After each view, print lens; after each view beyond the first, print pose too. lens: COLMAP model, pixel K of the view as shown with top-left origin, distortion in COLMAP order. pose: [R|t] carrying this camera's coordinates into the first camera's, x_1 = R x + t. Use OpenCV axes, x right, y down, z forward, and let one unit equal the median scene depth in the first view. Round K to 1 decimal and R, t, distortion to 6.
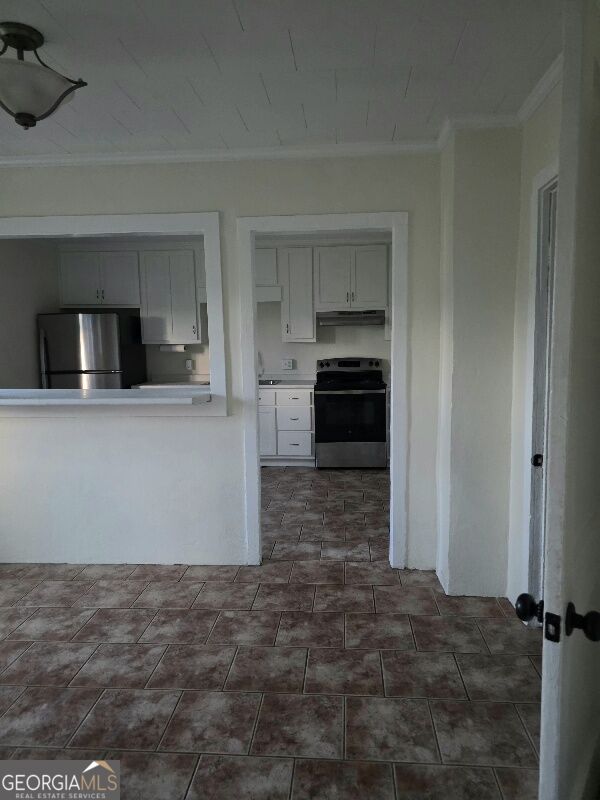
lens RADIAL K [[529.5, 0, 300.0], [0, 529.5, 400.0], [0, 0, 1]] dist [0.312956, 0.000071]
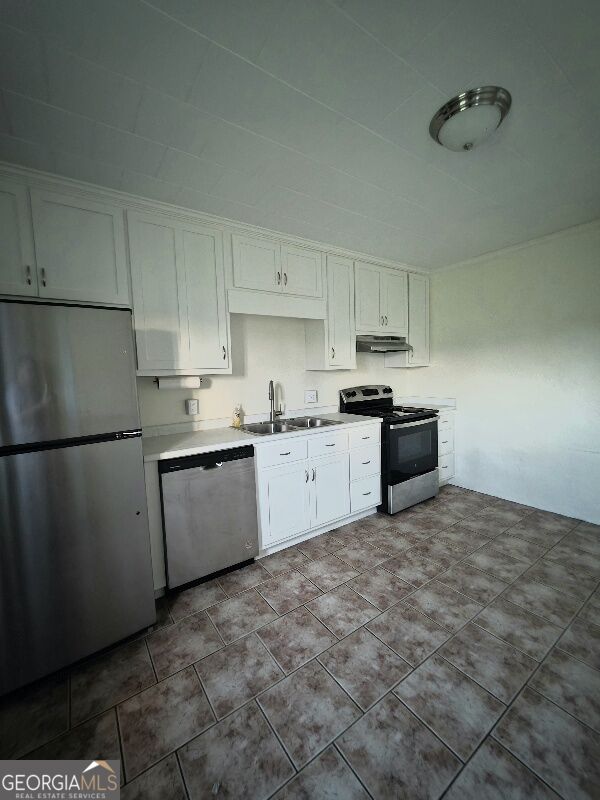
lens RADIAL K [[326.6, 0, 300.0], [0, 326.6, 400.0], [0, 0, 1]] dist [0.001183, 0.000331]
pose [[0.764945, -0.066079, 0.640696, -0.385084], [0.095575, 0.995356, -0.011451, -0.060722], [-0.636965, 0.069994, 0.767709, 0.655667]]
